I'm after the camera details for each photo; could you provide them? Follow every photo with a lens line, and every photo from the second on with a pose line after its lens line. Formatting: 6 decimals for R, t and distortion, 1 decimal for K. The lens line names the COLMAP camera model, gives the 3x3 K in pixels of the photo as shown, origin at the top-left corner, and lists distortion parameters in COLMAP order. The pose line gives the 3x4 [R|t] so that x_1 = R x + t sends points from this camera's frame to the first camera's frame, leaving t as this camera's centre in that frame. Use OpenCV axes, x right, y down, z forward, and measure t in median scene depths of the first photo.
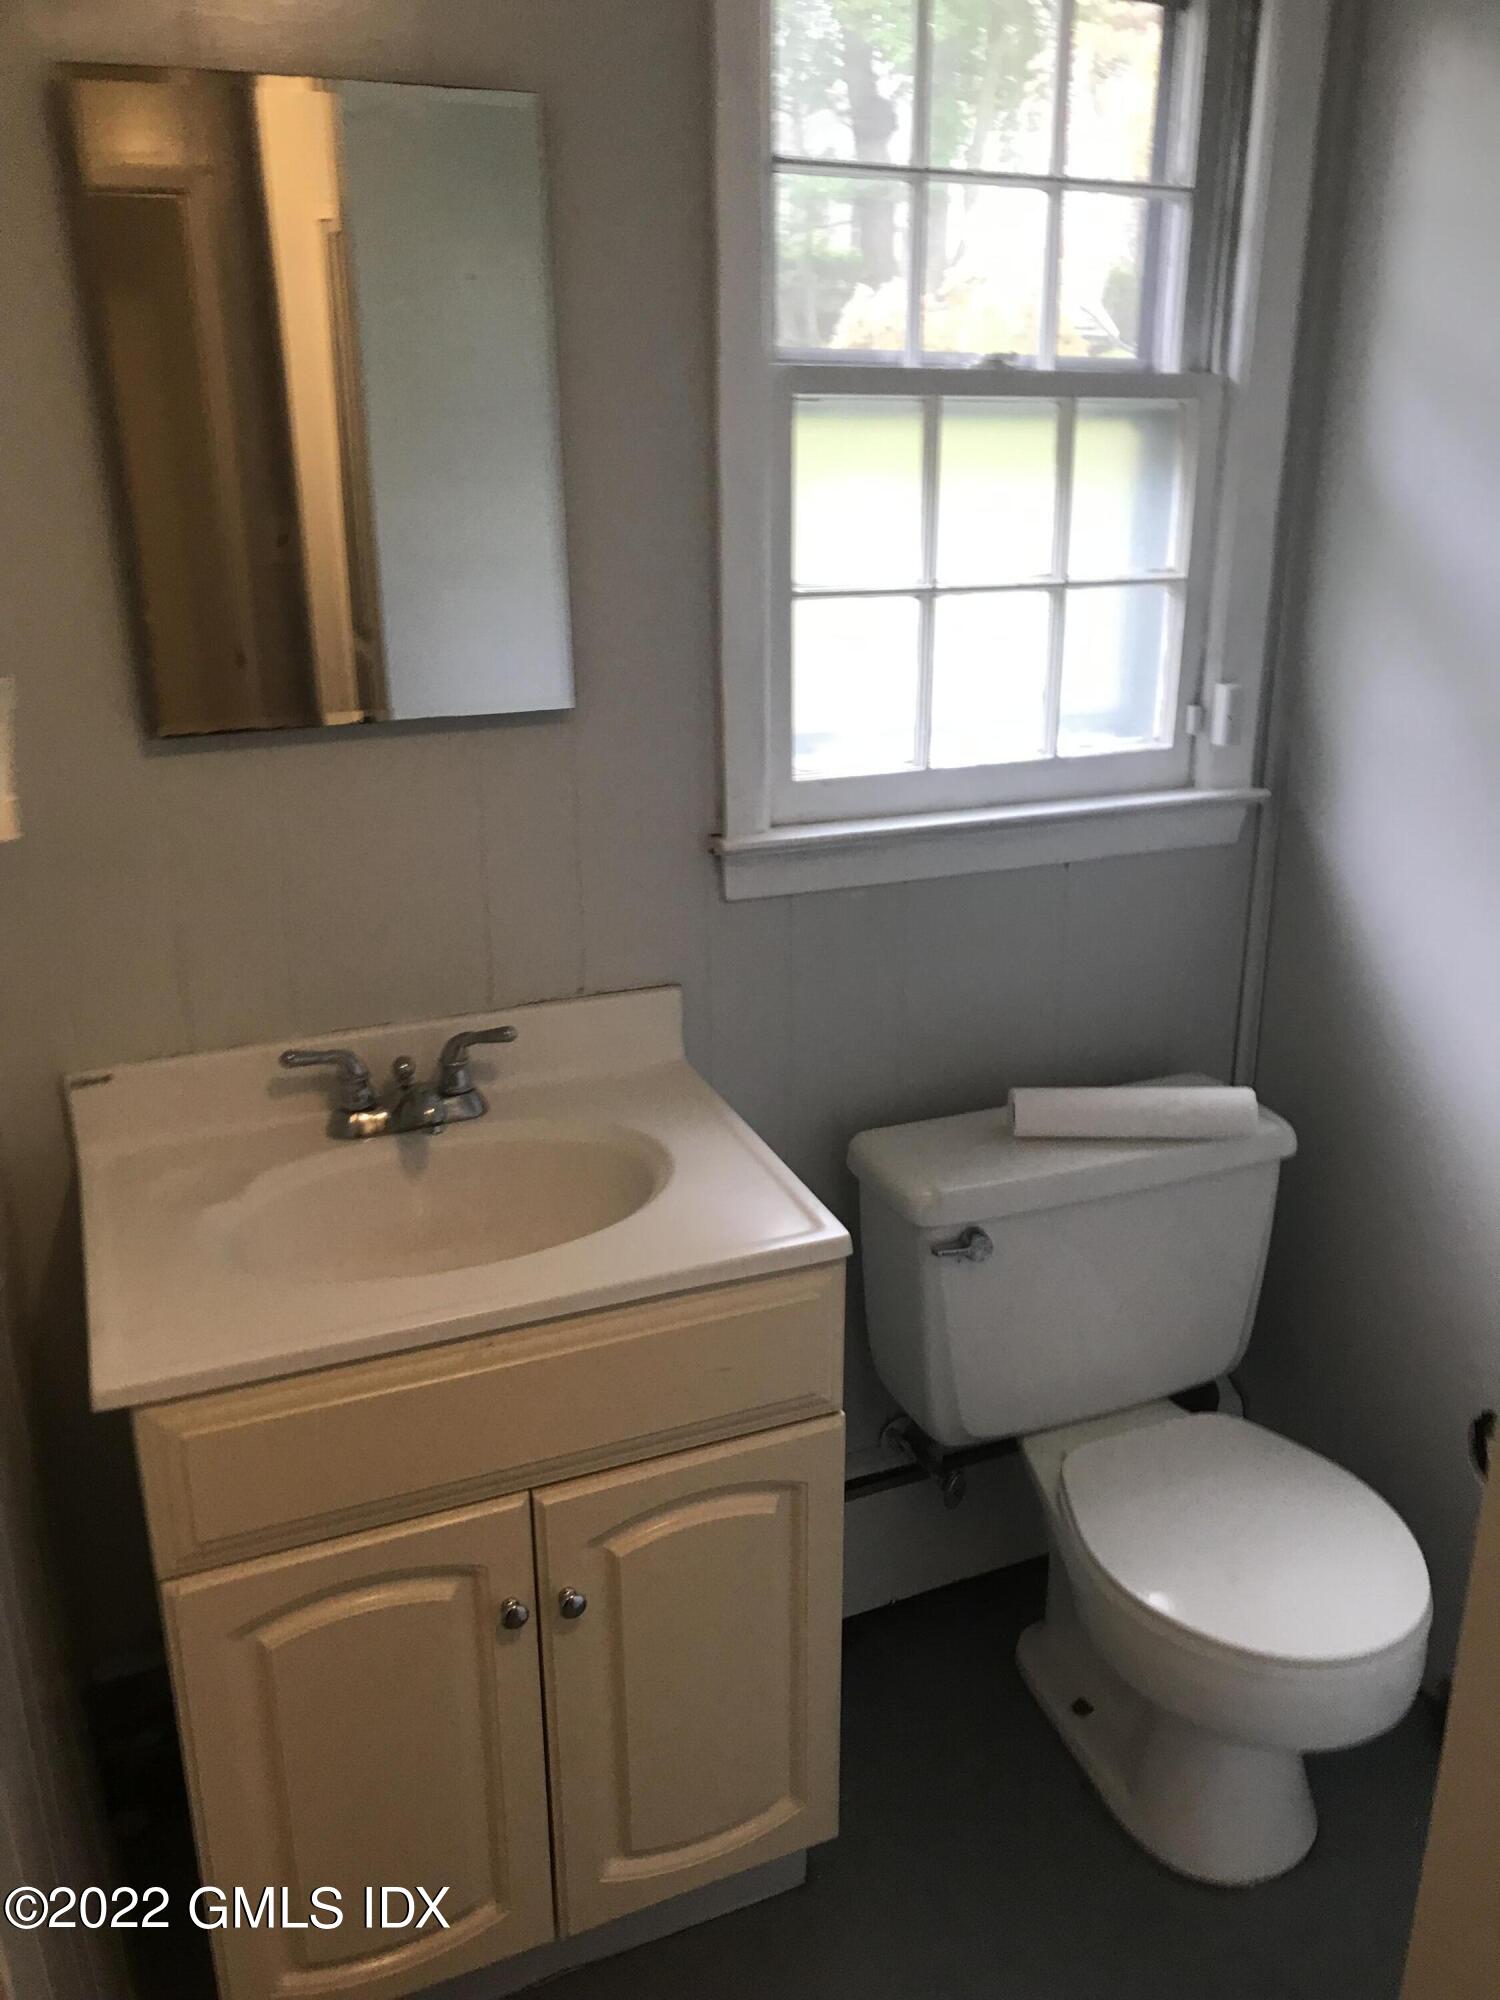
lens RADIAL K [[1645.5, 0, 782.2], [0, 1645.5, 999.1], [0, 0, 1]] dist [0.089065, -0.285464]
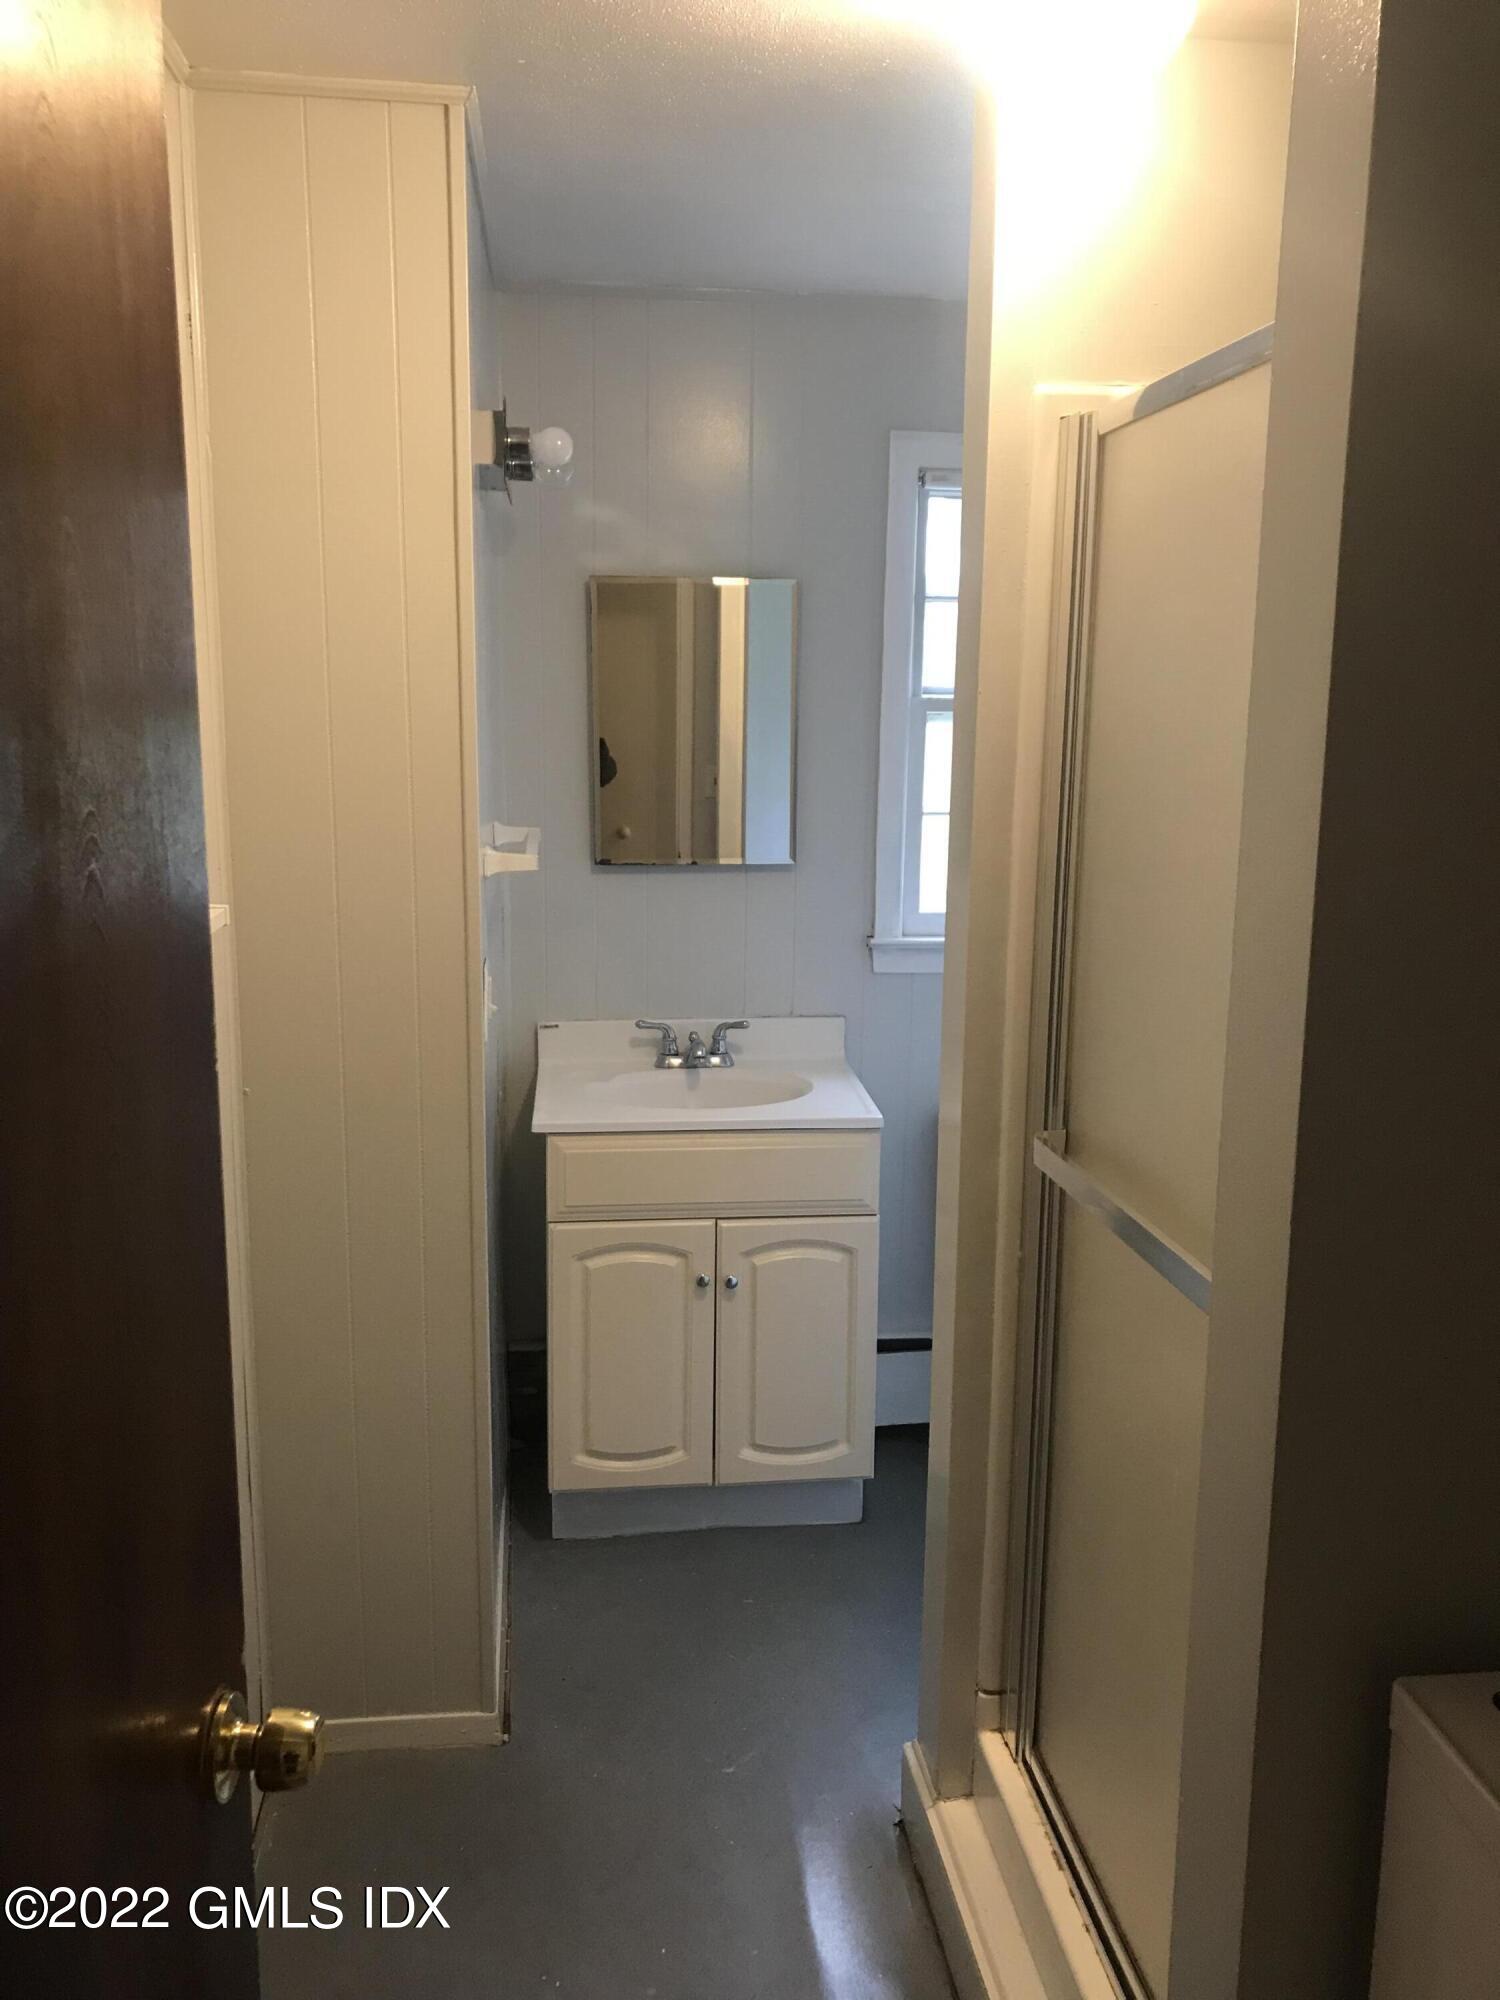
lens RADIAL K [[1663.9, 0, 750.0], [0, 1663.9, 1000.0], [0, 0, 1]] dist [0.030184, -0.027356]
pose [[0.954753, 0.071214, -0.288749, 0.418370], [-0.112318, 0.985346, -0.128365, 0.252587], [0.275376, 0.154989, 0.948761, -0.904647]]
